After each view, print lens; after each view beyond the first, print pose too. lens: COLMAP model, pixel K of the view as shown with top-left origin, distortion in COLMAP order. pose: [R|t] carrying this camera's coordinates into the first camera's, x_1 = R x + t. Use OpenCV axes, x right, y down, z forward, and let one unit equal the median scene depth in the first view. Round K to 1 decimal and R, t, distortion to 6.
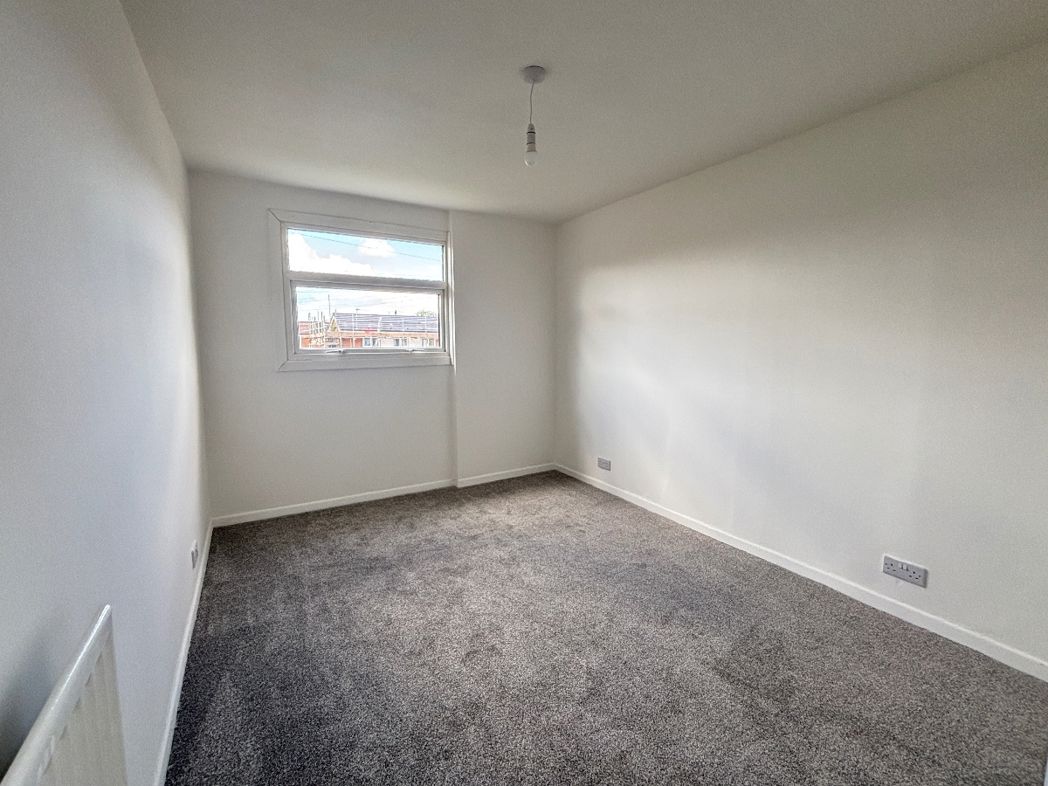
lens RADIAL K [[455.0, 0, 521.3], [0, 455.0, 389.0], [0, 0, 1]] dist [0.016279, -0.000090]
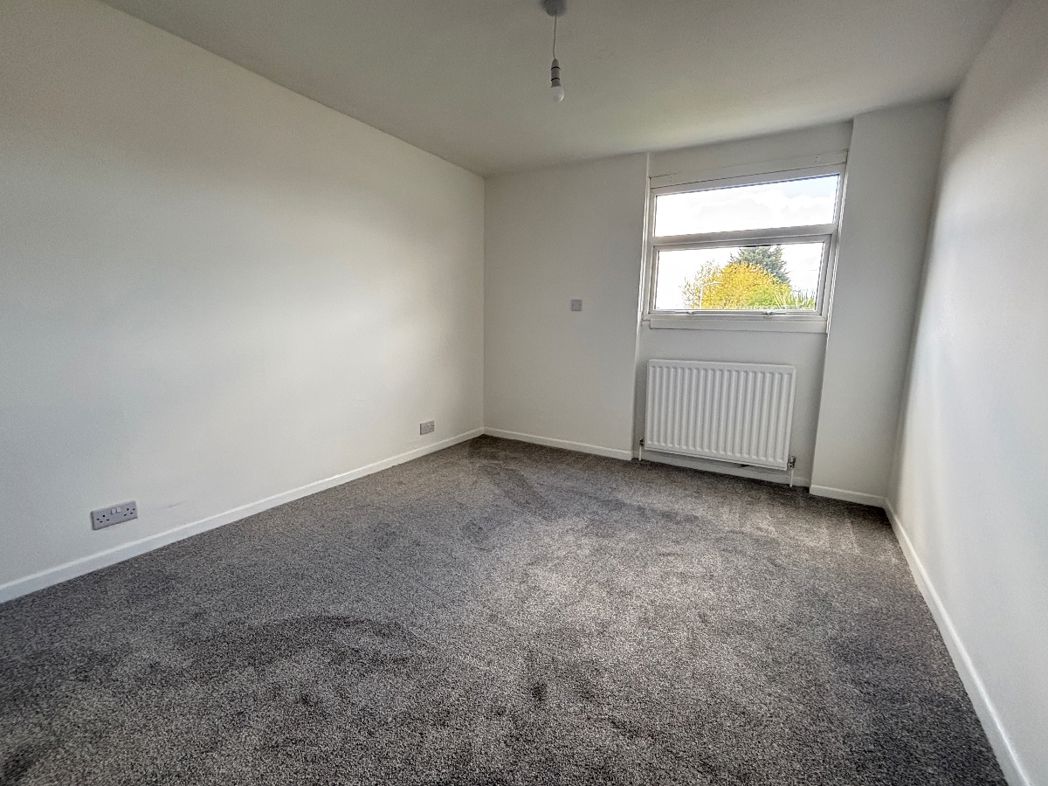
lens RADIAL K [[461.5, 0, 524.7], [0, 461.5, 374.3], [0, 0, 1]] dist [0.026196, 0.000379]
pose [[0.479831, 0.147202, -0.864924, 0.344117], [-0.102025, 0.988498, 0.111633, -0.026035], [0.871409, 0.034679, 0.489330, 0.204380]]
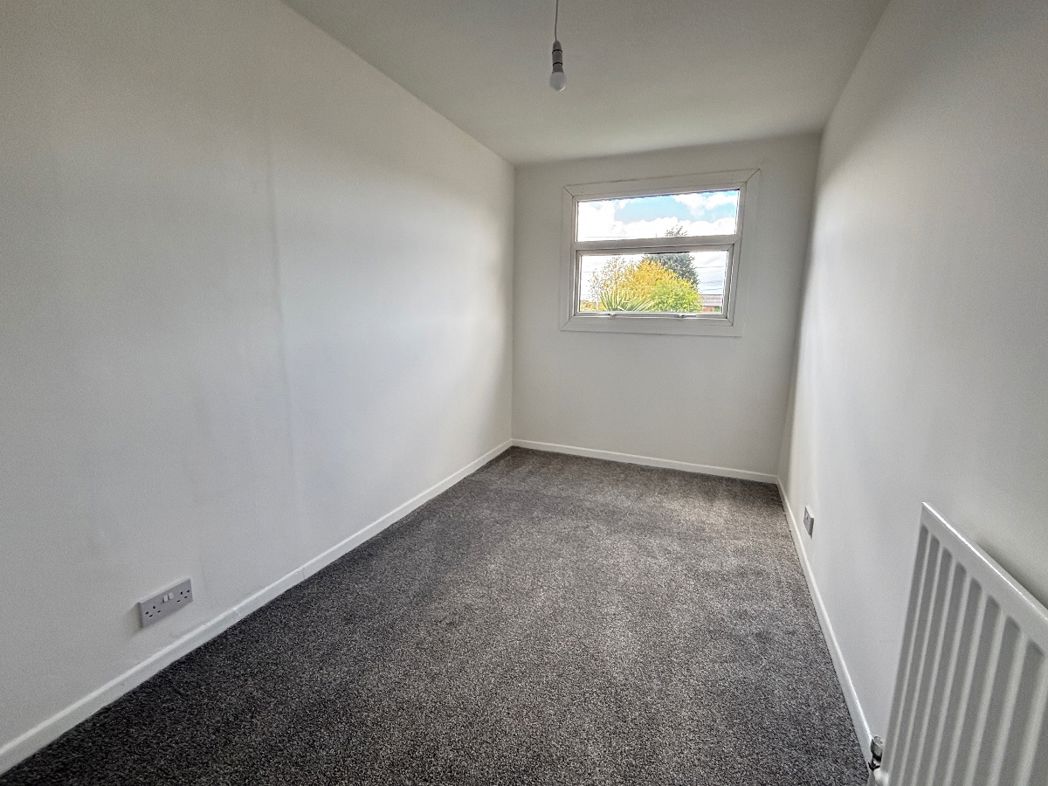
lens RADIAL K [[455.0, 0, 521.3], [0, 455.0, 389.0], [0, 0, 1]] dist [0.016279, -0.000090]
pose [[0.623032, 0.157672, -0.766140, 0.314931], [-0.098024, 0.987490, 0.123512, -0.023184], [0.776030, -0.001852, 0.630694, 0.185352]]
